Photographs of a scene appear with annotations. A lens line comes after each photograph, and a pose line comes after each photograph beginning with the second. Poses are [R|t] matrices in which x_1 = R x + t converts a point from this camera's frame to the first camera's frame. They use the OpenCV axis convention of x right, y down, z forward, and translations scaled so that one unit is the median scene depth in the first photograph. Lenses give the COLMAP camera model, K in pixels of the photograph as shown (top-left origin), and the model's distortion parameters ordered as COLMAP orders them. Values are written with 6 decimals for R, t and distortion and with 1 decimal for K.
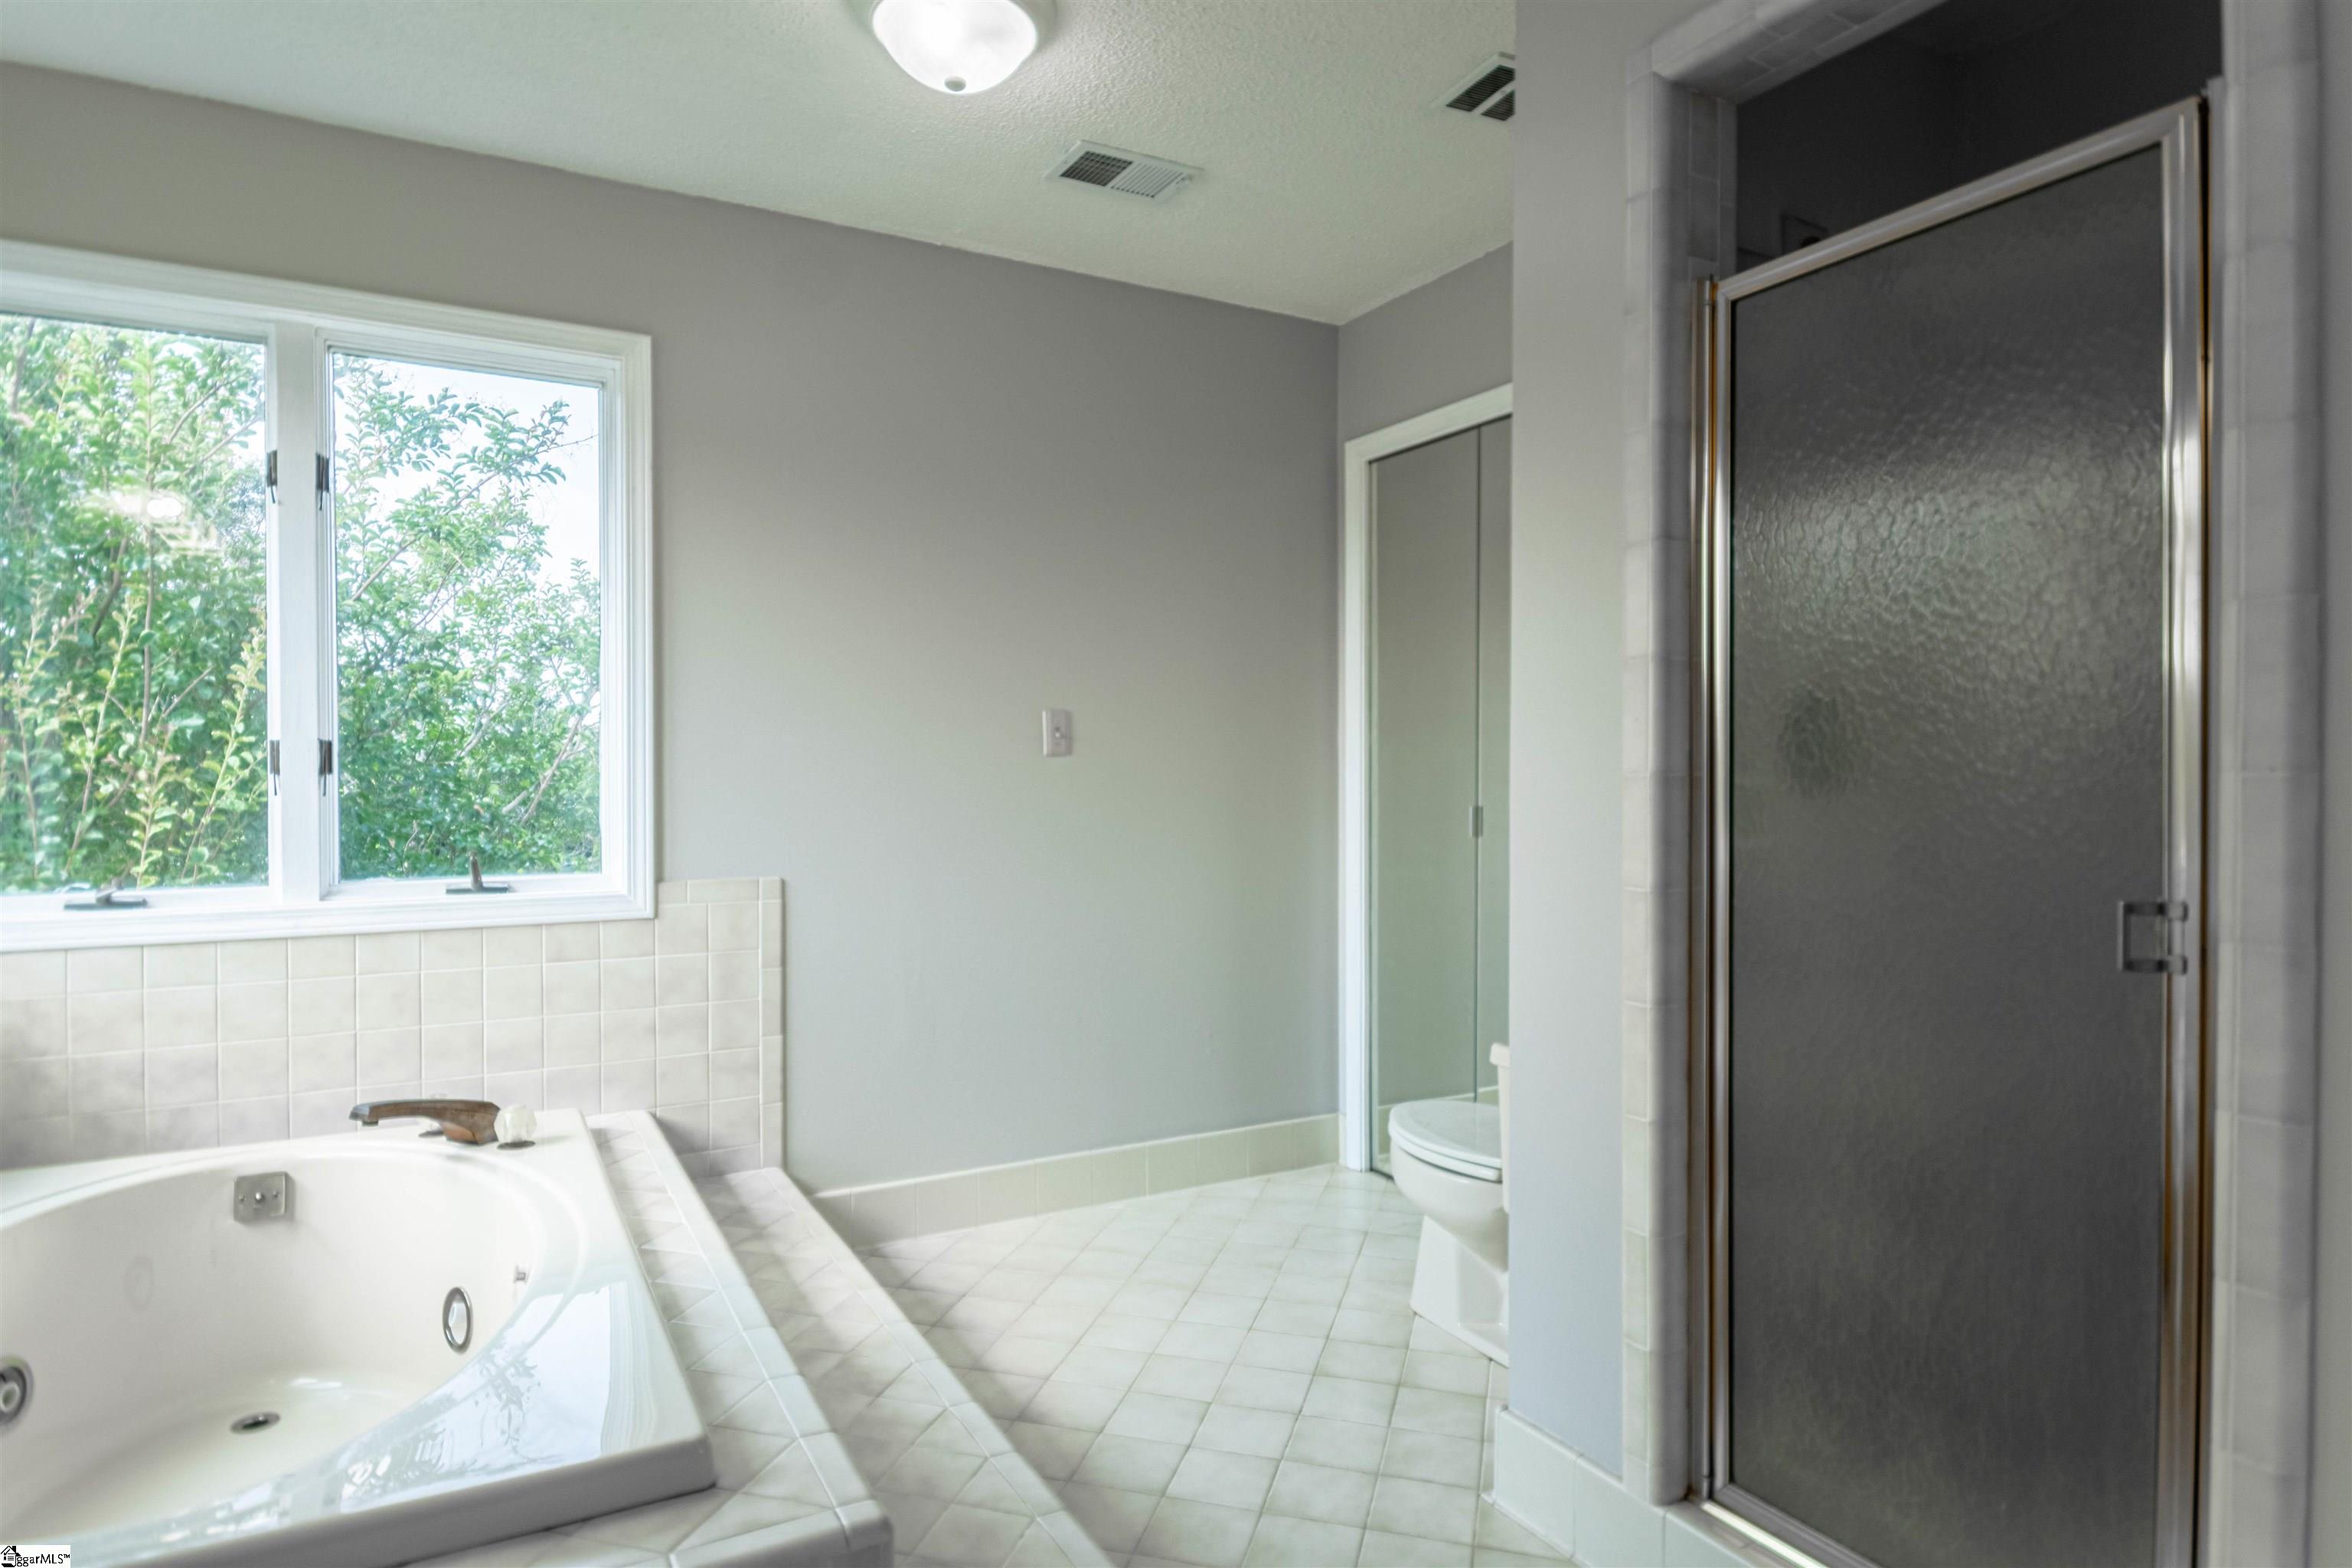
lens RADIAL K [[1319.2, 0, 1177.3], [0, 1319.2, 789.8], [0, 0, 1]] dist [-0.003178, -0.001652]
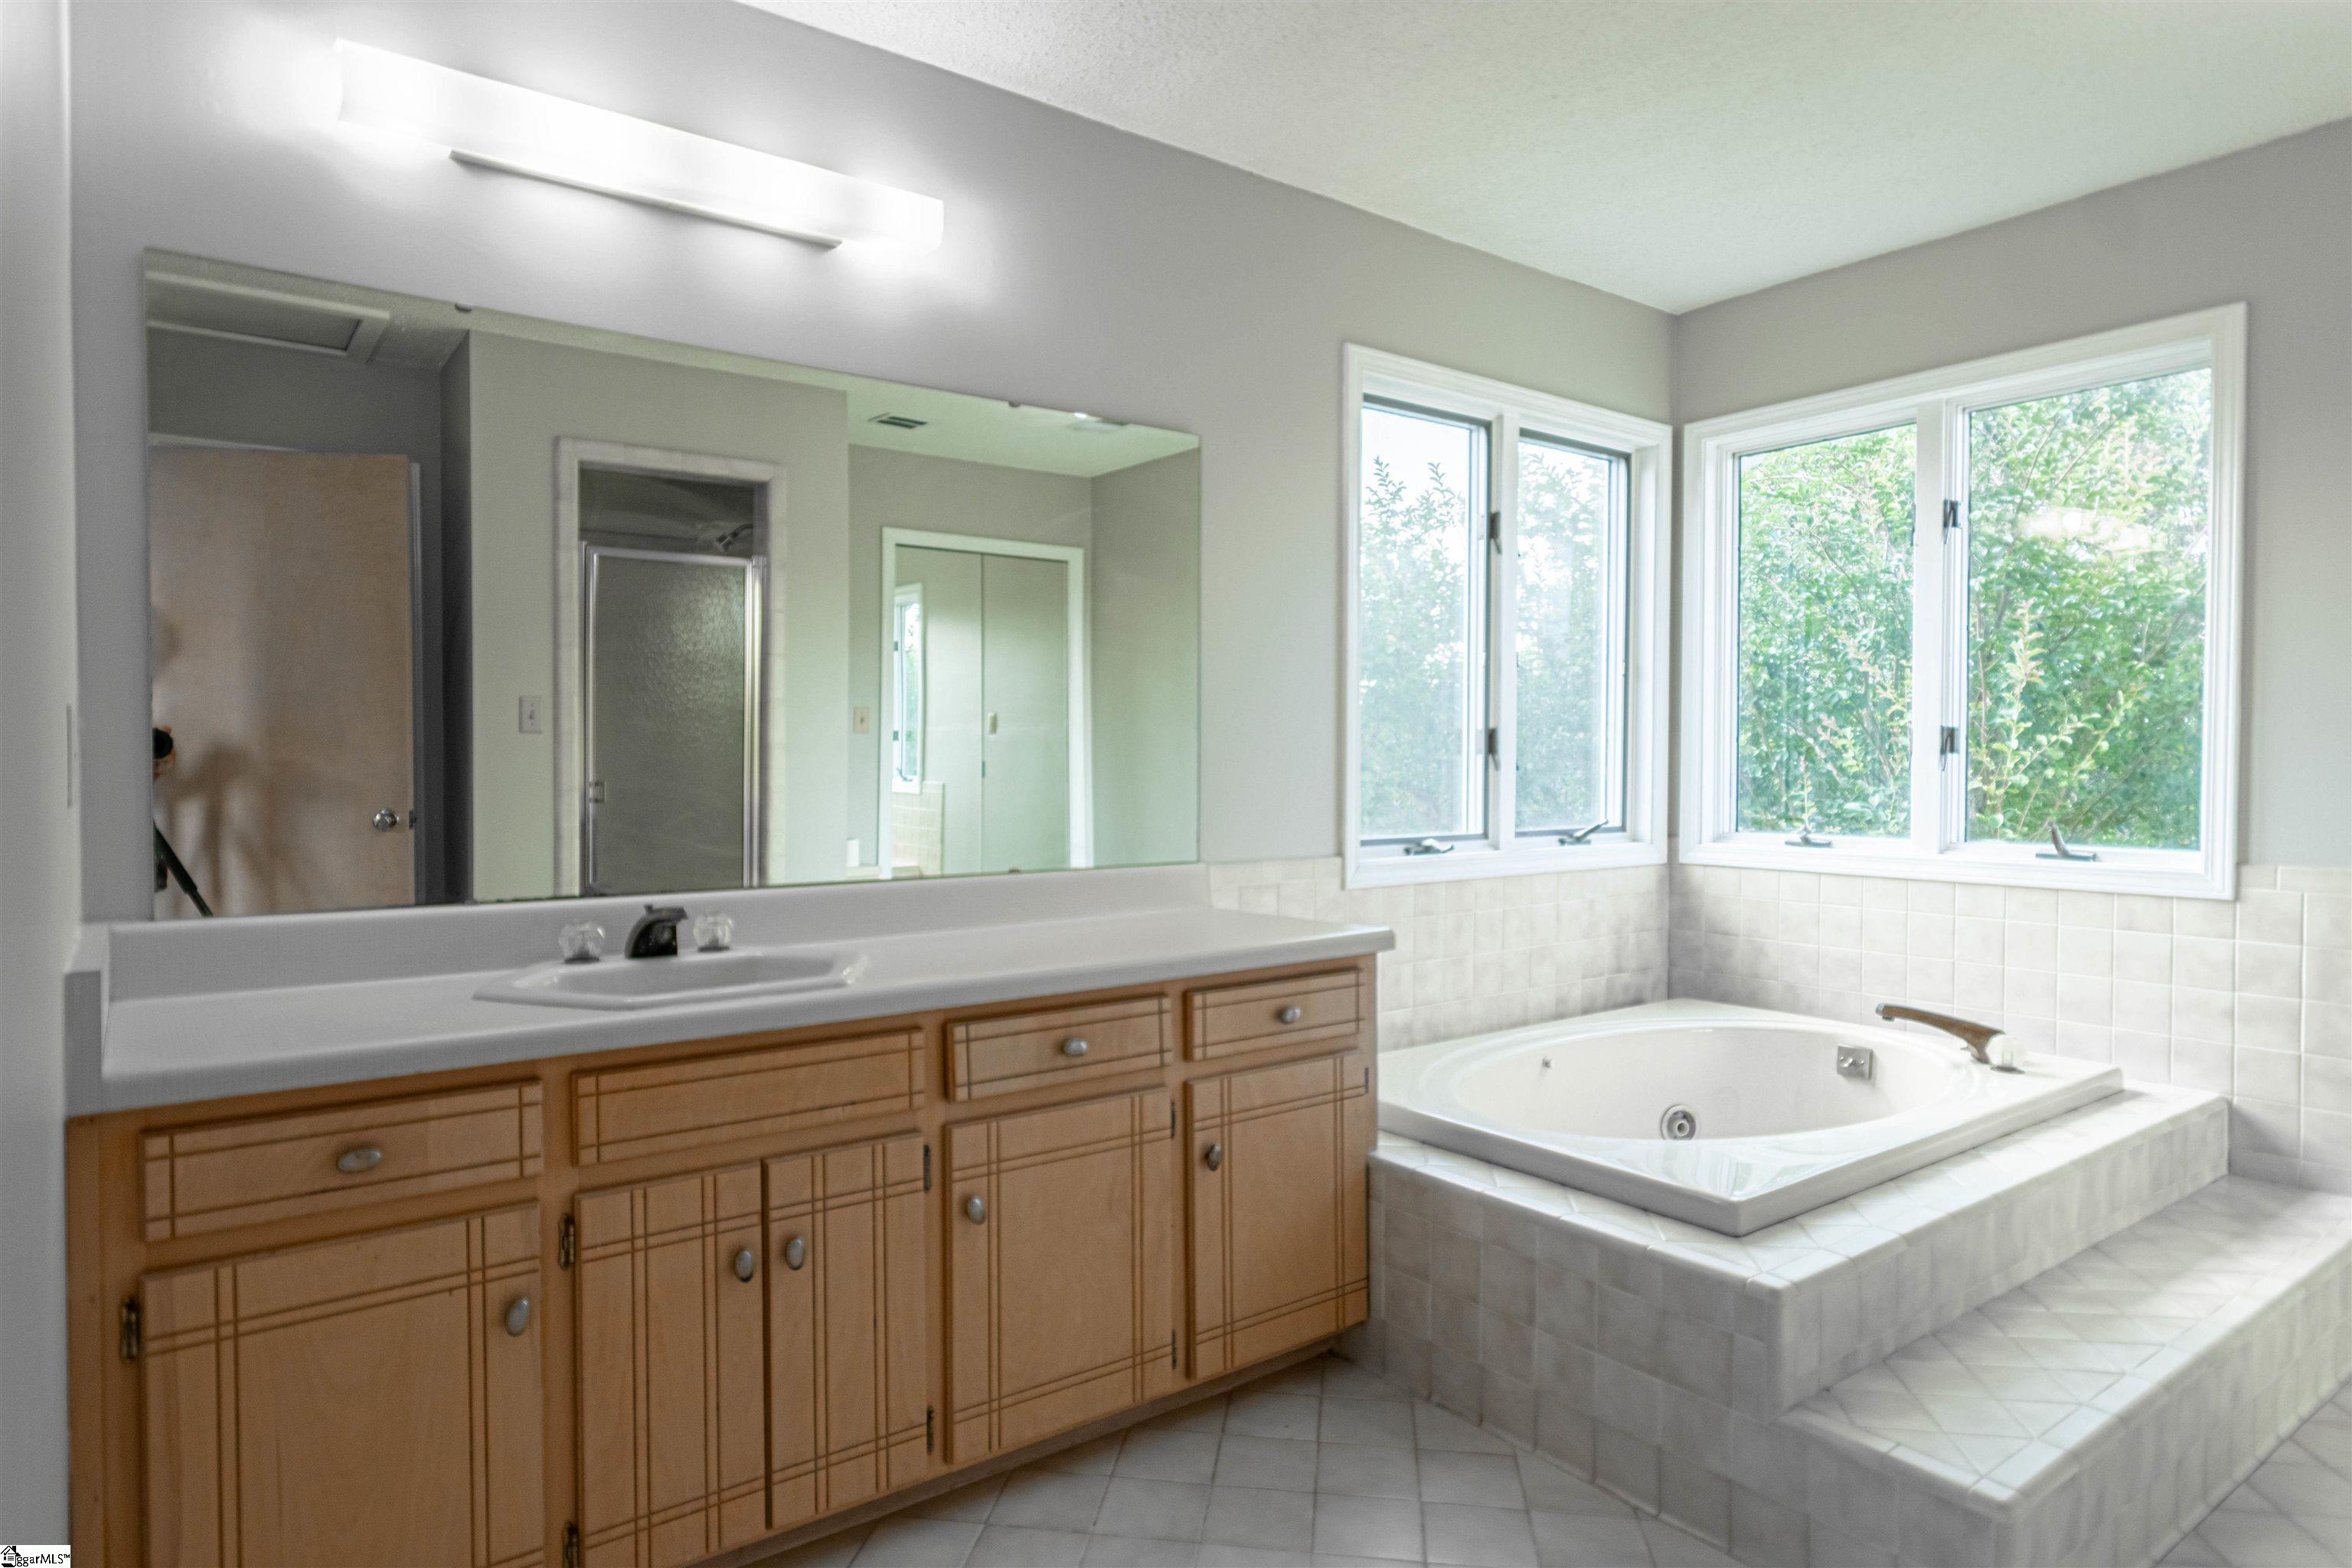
lens RADIAL K [[1356.3, 0, 1176.8], [0, 1356.3, 816.8], [0, 0, 1]] dist [0.027412, 0.000295]
pose [[0.142144, 0.044356, -0.988852, 0.534933], [-0.013533, 0.998989, 0.042865, 0.001758], [0.989753, 0.007289, 0.142601, 0.082512]]
